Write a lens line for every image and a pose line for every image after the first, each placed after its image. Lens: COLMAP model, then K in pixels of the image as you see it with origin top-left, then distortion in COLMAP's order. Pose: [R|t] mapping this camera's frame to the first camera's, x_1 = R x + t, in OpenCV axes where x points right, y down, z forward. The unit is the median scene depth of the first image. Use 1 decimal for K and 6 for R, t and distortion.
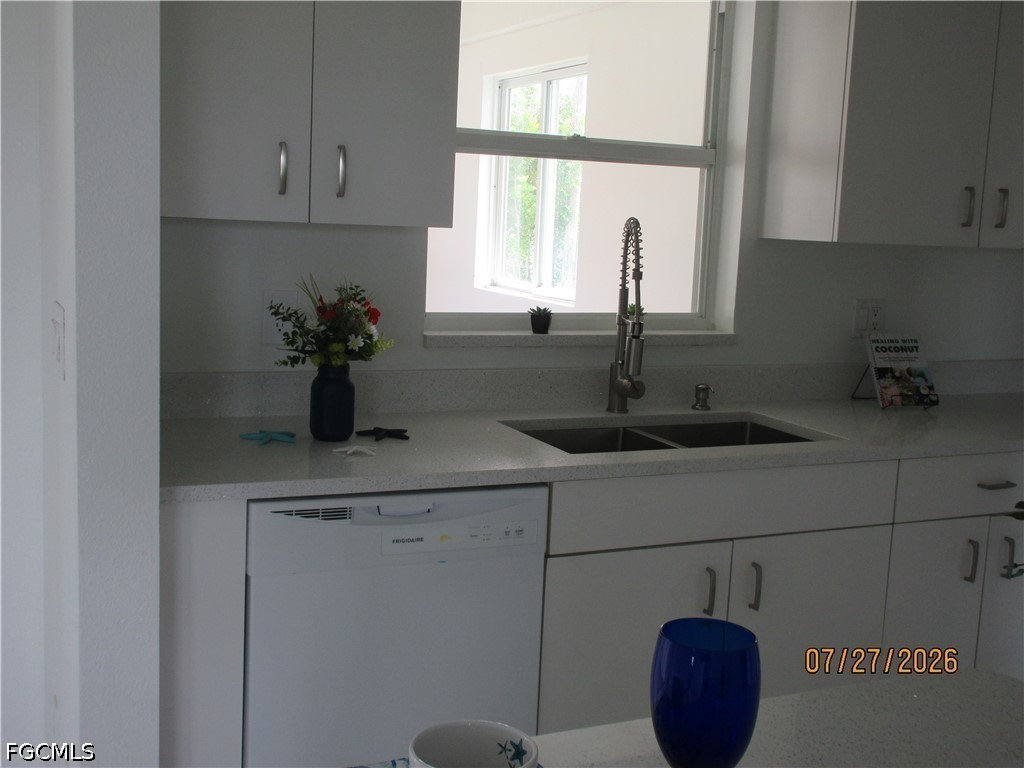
lens RADIAL K [[1198.1, 0, 508.8], [0, 1198.1, 391.0], [0, 0, 1]] dist [-0.002393, 0.000000]
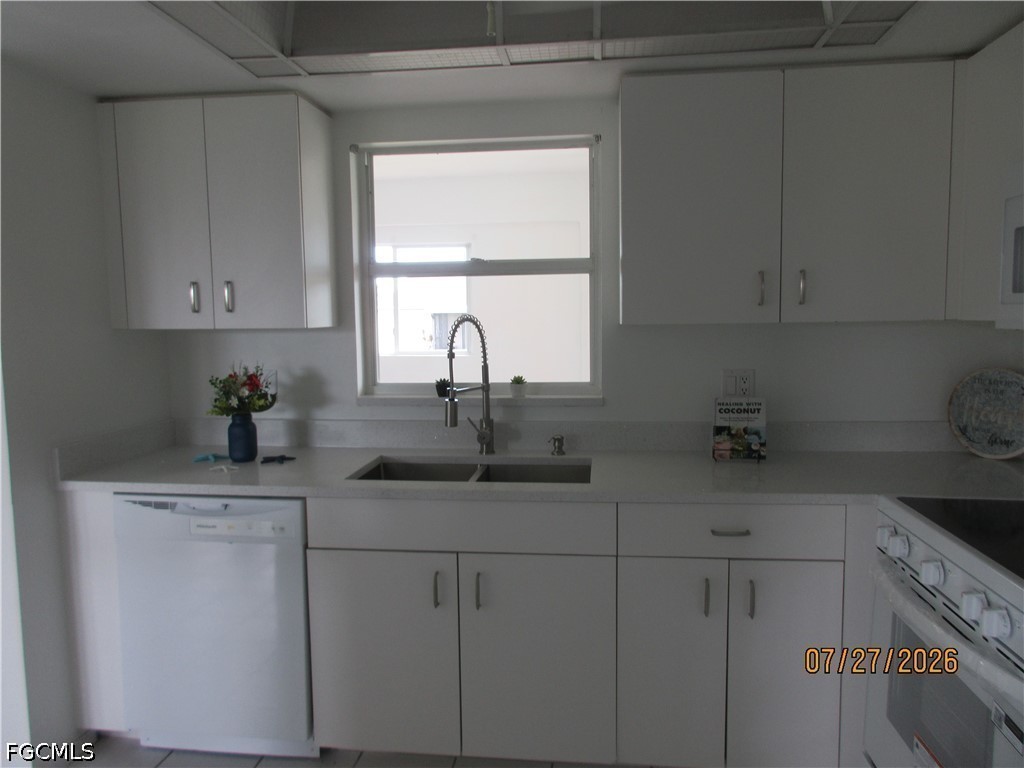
lens RADIAL K [[754.9, 0, 509.3], [0, 754.9, 381.6], [0, 0, 1]] dist [-0.024707, 0.022789]
pose [[0.843568, -0.006636, -0.536982, 0.543180], [-0.029523, 0.997838, -0.058710, -0.013586], [0.536211, 0.065380, 0.841548, 0.253000]]
